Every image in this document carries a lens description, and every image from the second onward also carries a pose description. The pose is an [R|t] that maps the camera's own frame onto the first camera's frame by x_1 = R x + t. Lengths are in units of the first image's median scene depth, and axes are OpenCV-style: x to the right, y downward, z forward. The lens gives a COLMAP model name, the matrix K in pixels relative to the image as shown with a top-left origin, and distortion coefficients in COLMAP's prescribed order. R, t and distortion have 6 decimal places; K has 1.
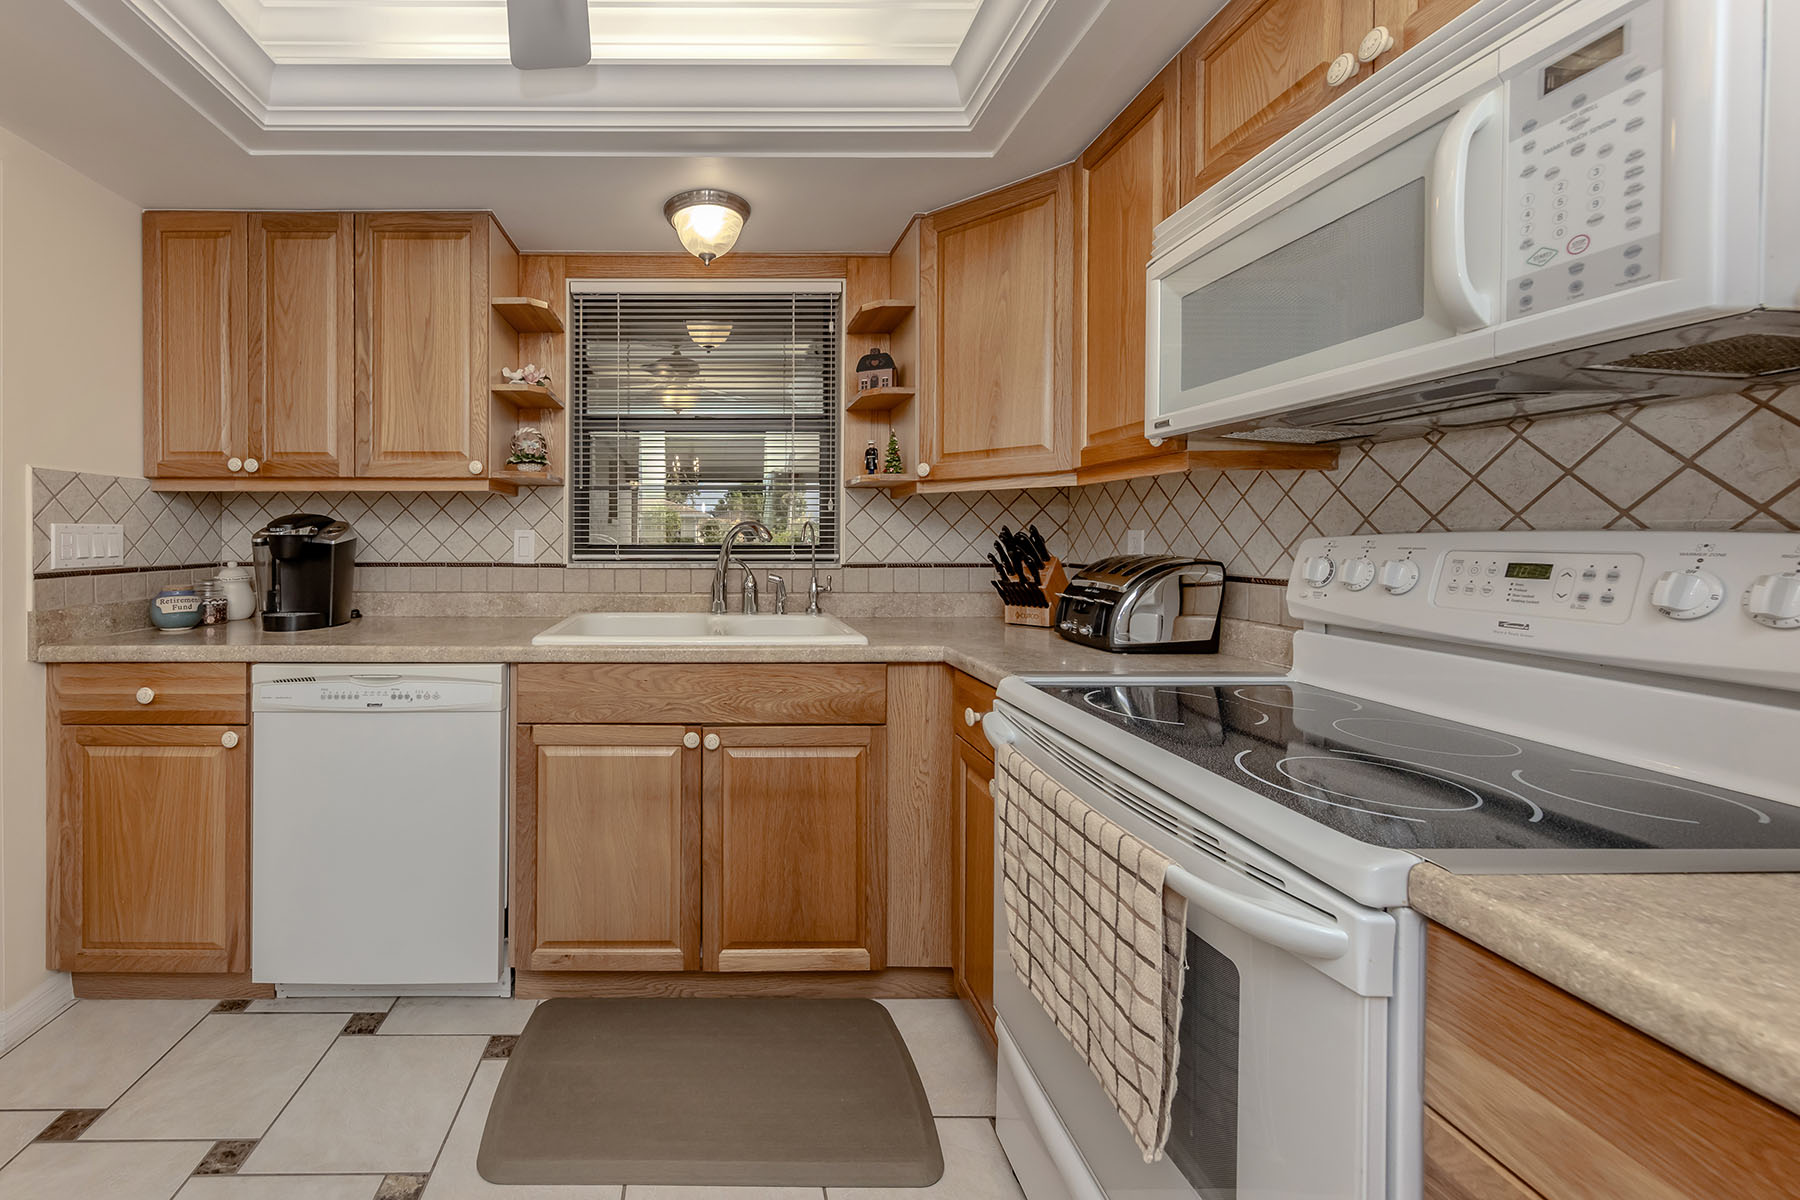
lens RADIAL K [[715.4, 0, 676.1], [0, 715.4, 545.7], [0, 0, 1]] dist [0.012131, -0.003236]
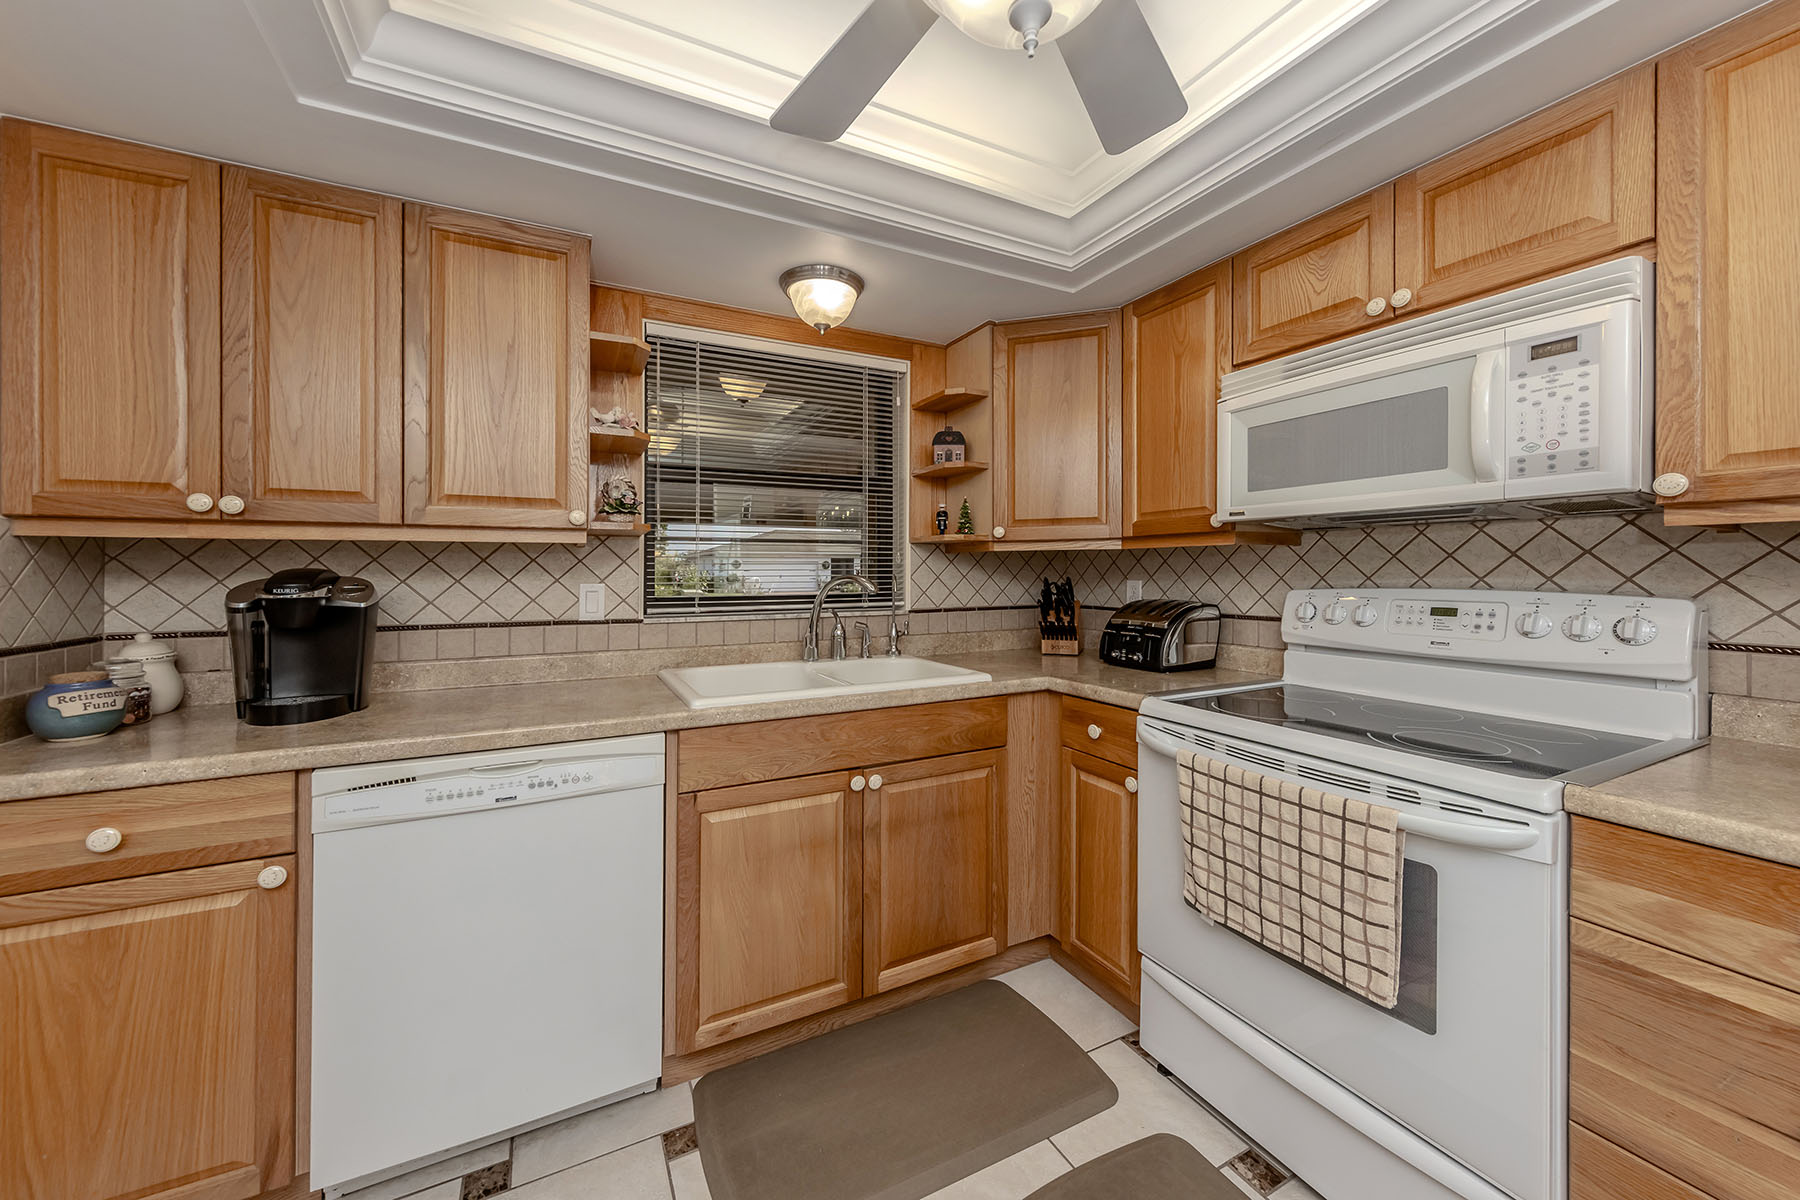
lens RADIAL K [[686.2, 0, 851.4], [0, 686.2, 575.8], [0, 0, 1]] dist [0.009987, -0.001558]
pose [[0.887172, -0.010947, 0.461310, -0.431931], [0.013635, 0.999904, -0.002494, -0.034056], [-0.461238, 0.008503, 0.887236, 0.087570]]
